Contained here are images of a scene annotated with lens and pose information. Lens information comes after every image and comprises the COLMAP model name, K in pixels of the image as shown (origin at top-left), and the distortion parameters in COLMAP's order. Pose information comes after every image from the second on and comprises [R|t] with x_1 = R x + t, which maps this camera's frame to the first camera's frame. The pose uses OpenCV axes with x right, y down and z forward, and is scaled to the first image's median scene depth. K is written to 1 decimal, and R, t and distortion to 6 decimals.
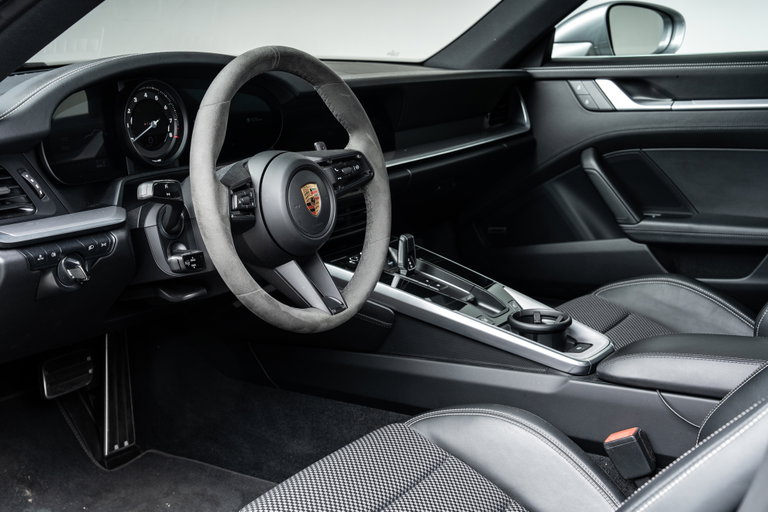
lens RADIAL K [[1164.5, 0, 382.9], [0, 1164.5, 255.7], [0, 0, 1]] dist [0.146374, 0.000000]
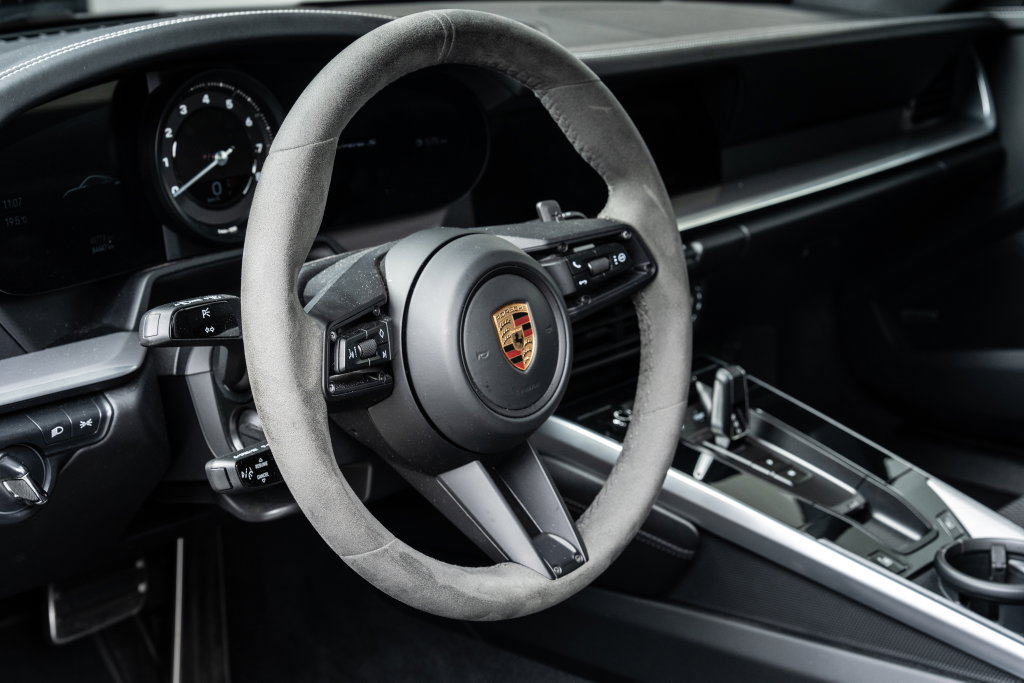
lens RADIAL K [[1670.2, 0, 511.3], [0, 1670.2, 340.2], [0, 0, 1]] dist [0.229635, 0.000000]
pose [[0.990118, 0.032883, -0.136326, 0.025819], [-0.023779, 0.997410, 0.067880, -0.080123], [0.138205, -0.063968, 0.988336, 0.279785]]
